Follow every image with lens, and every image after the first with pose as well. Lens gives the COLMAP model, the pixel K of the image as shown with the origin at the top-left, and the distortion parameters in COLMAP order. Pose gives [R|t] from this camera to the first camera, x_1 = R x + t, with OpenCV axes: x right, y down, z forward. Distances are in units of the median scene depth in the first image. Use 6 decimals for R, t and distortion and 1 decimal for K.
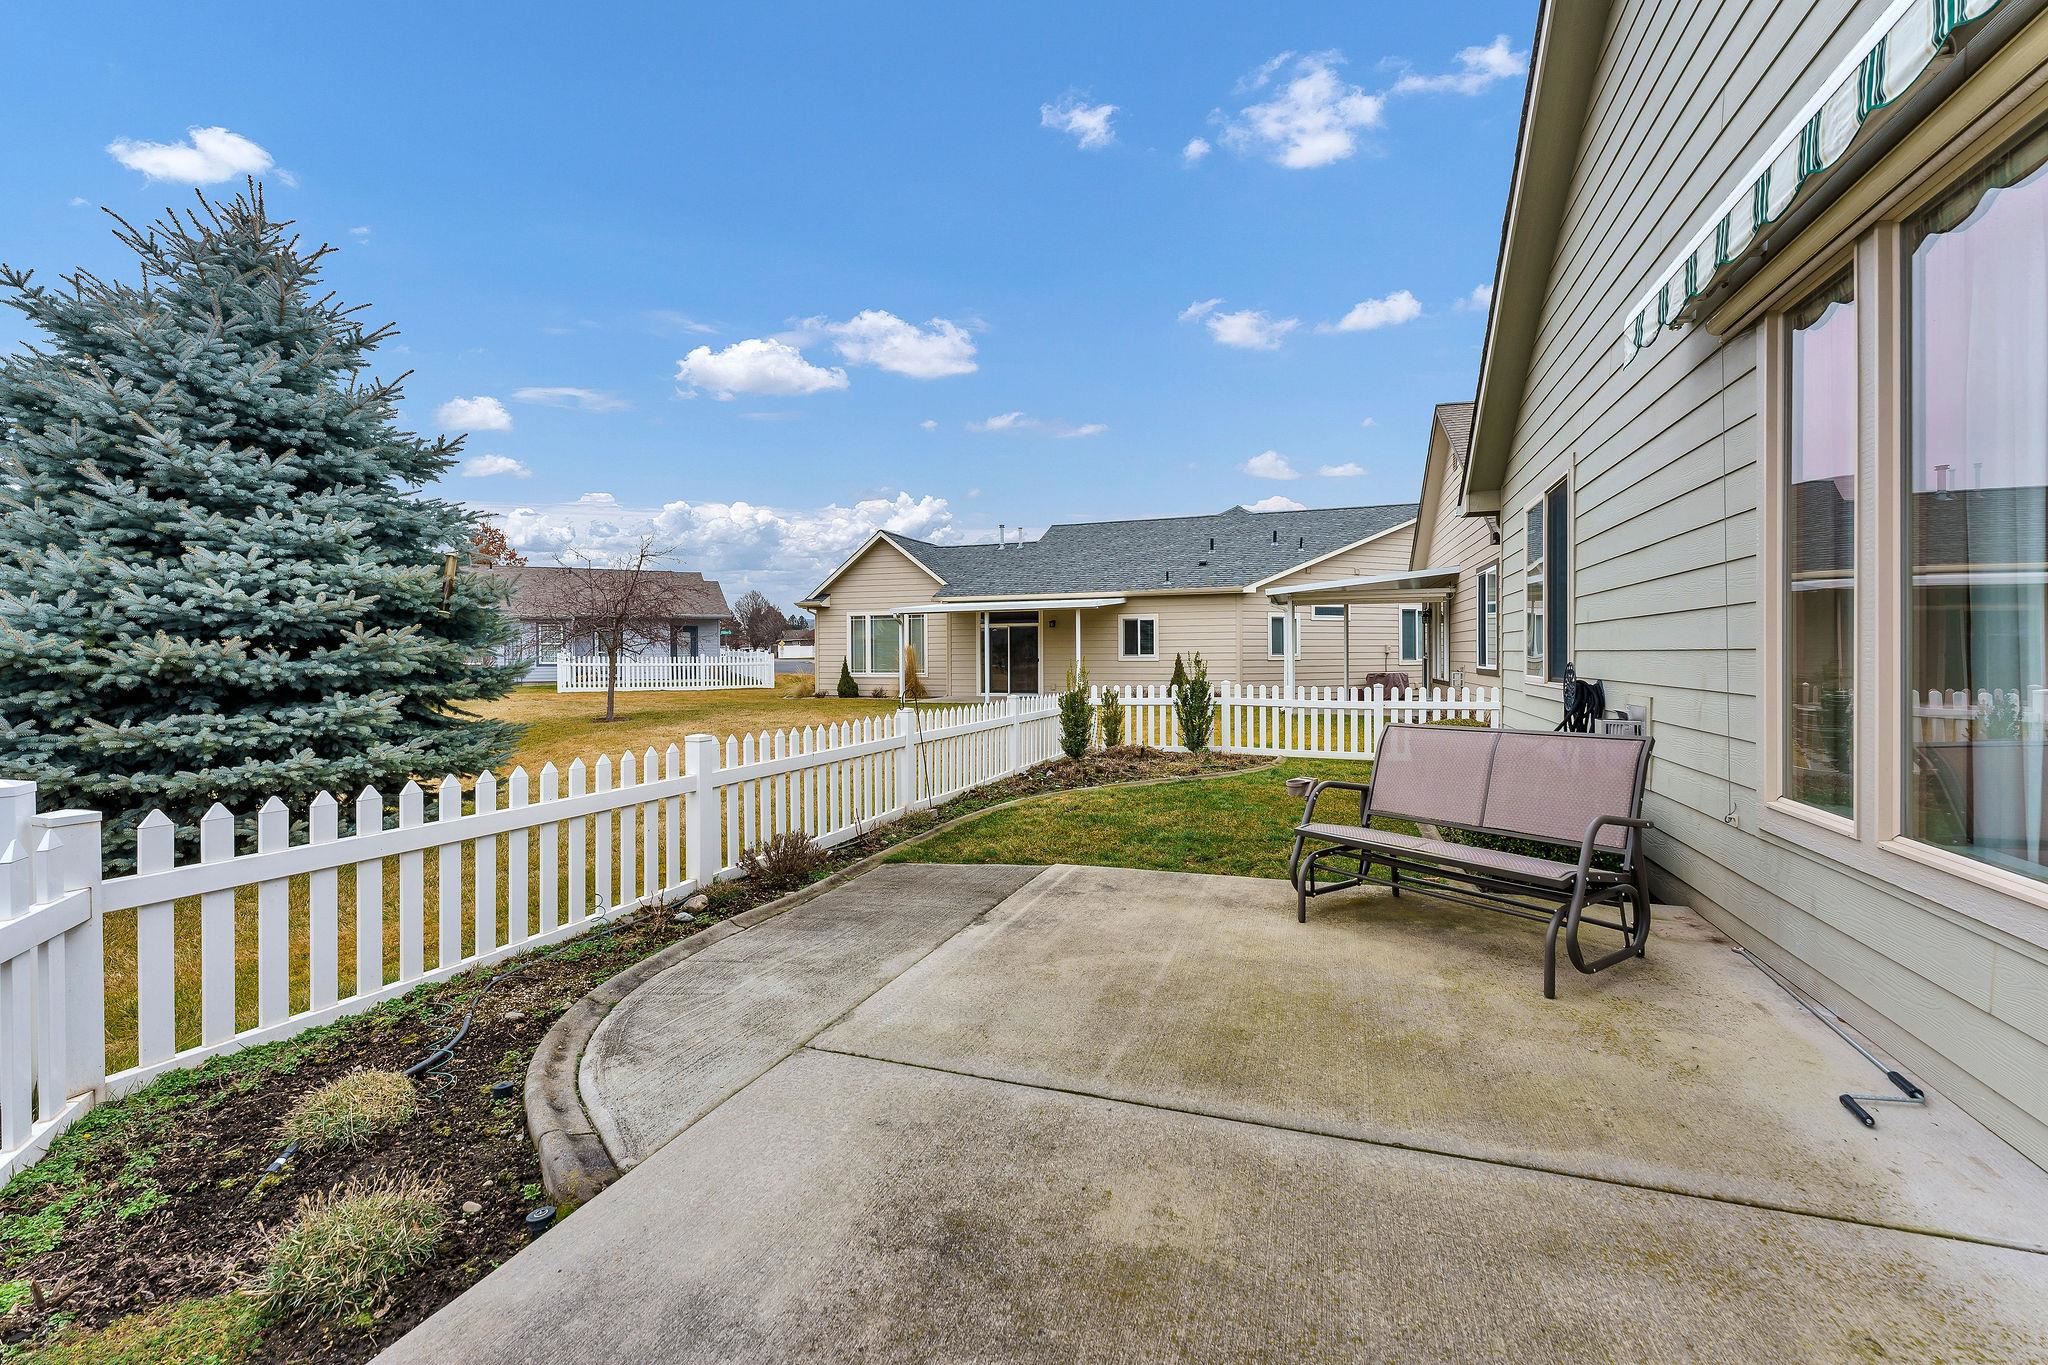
lens RADIAL K [[879.7, 0, 1025.9], [0, 879.7, 653.4], [0, 0, 1]] dist [-0.000395, -0.000139]
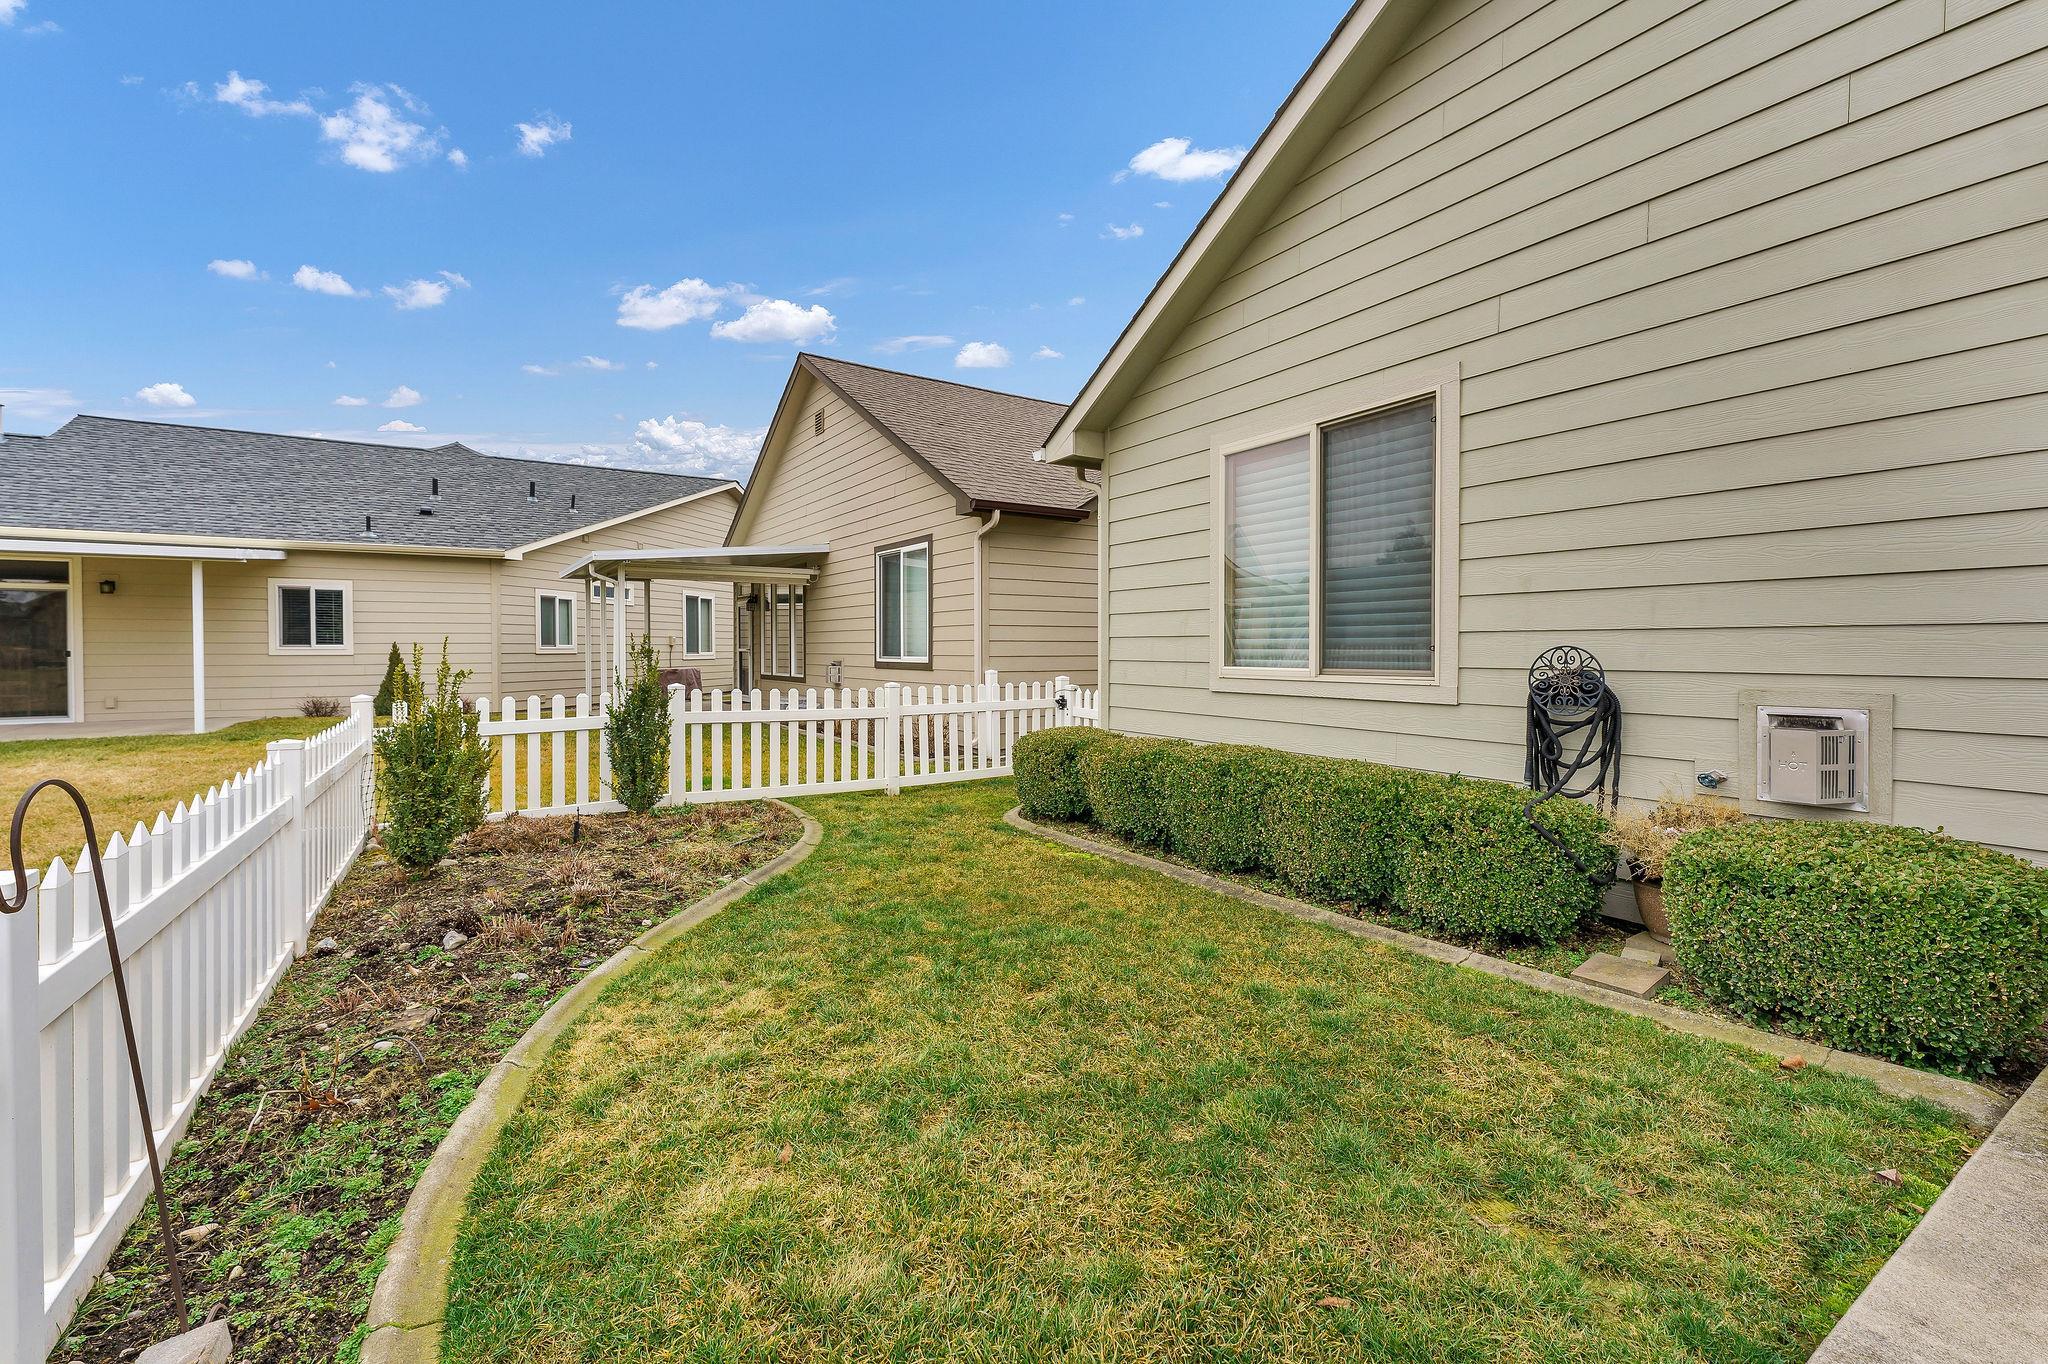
lens RADIAL K [[865.8, 0, 1021.4], [0, 865.8, 655.6], [0, 0, 1]] dist [-0.000697, 0.000050]
pose [[0.610519, -0.000193, 0.792001, -0.051150], [-0.004235, 0.999985, 0.003509, 0.004899], [-0.791990, -0.005496, 0.610509, 0.238800]]
